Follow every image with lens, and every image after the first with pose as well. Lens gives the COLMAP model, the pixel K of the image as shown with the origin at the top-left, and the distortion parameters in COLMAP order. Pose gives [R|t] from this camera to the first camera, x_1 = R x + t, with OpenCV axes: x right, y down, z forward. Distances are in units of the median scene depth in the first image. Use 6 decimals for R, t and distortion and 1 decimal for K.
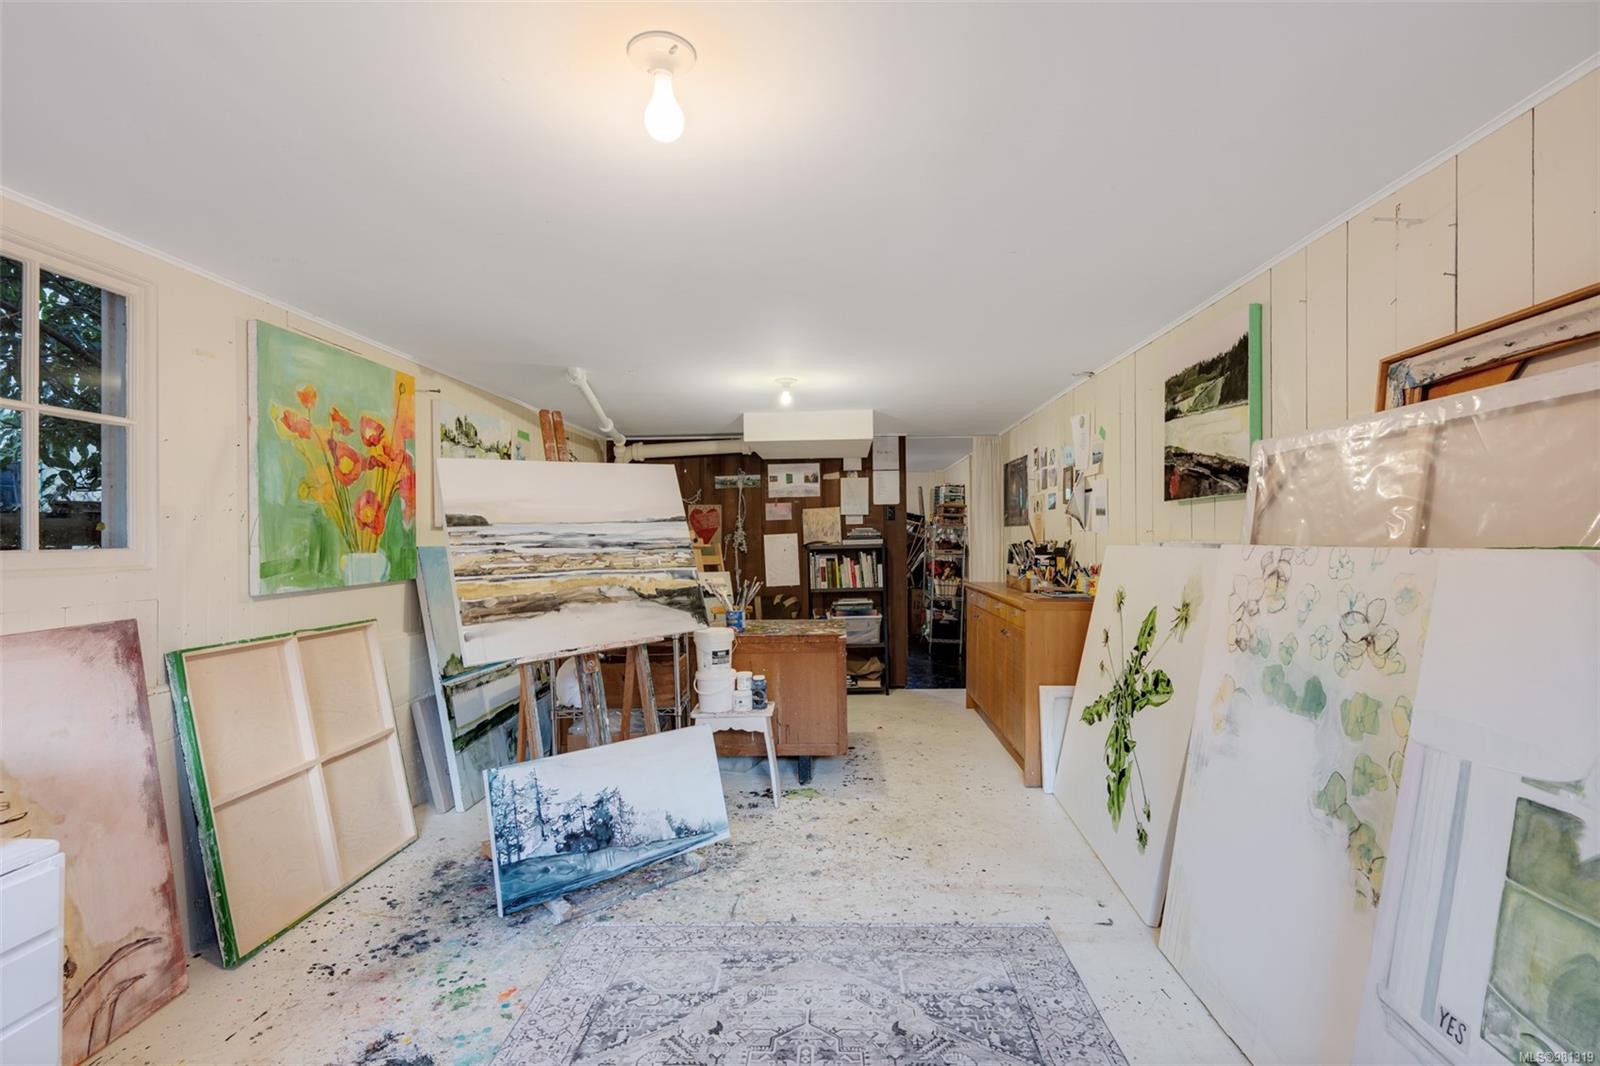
lens RADIAL K [[793.3, 0, 800.0], [0, 793.3, 533.0], [0, 0, 1]] dist [-0.002330, 0.000267]
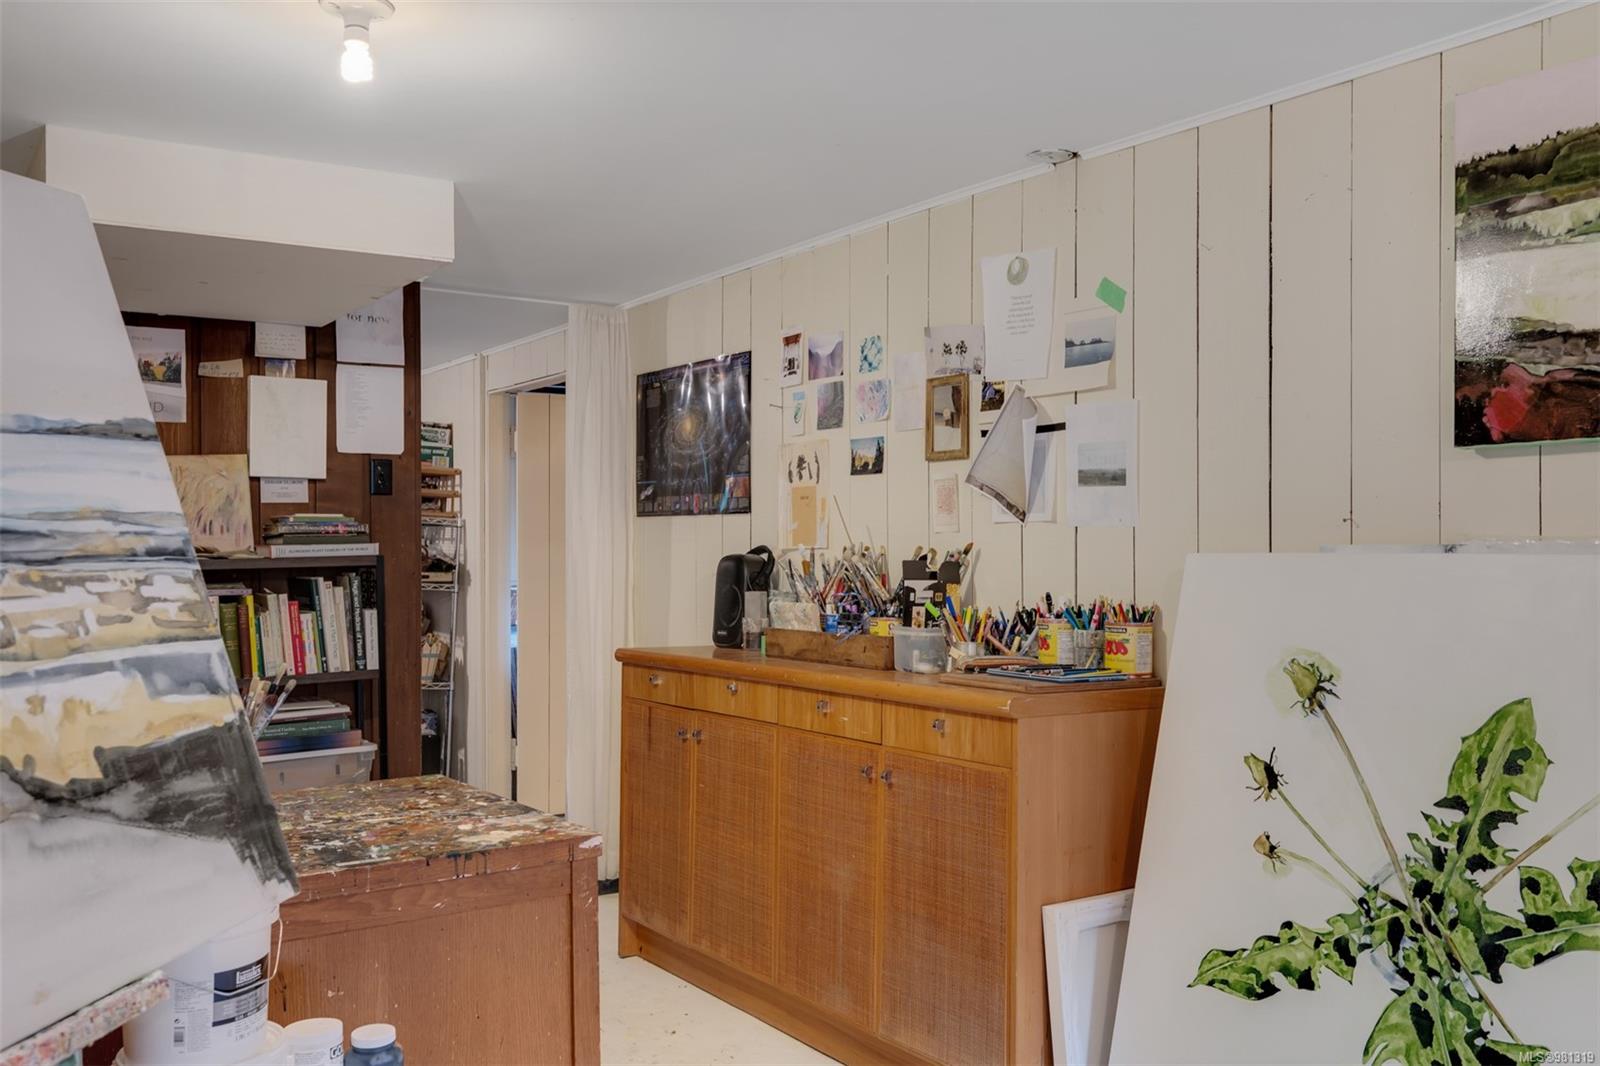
lens RADIAL K [[1413.2, 0, 800.0], [0, 1413.2, 533.0], [0, 0, 1]] dist [-0.009207, -0.003058]
pose [[0.788315, 0.012158, 0.615152, -0.152647], [-0.006605, 0.999914, -0.011298, 0.009180], [-0.615237, 0.004844, 0.788327, 0.341767]]
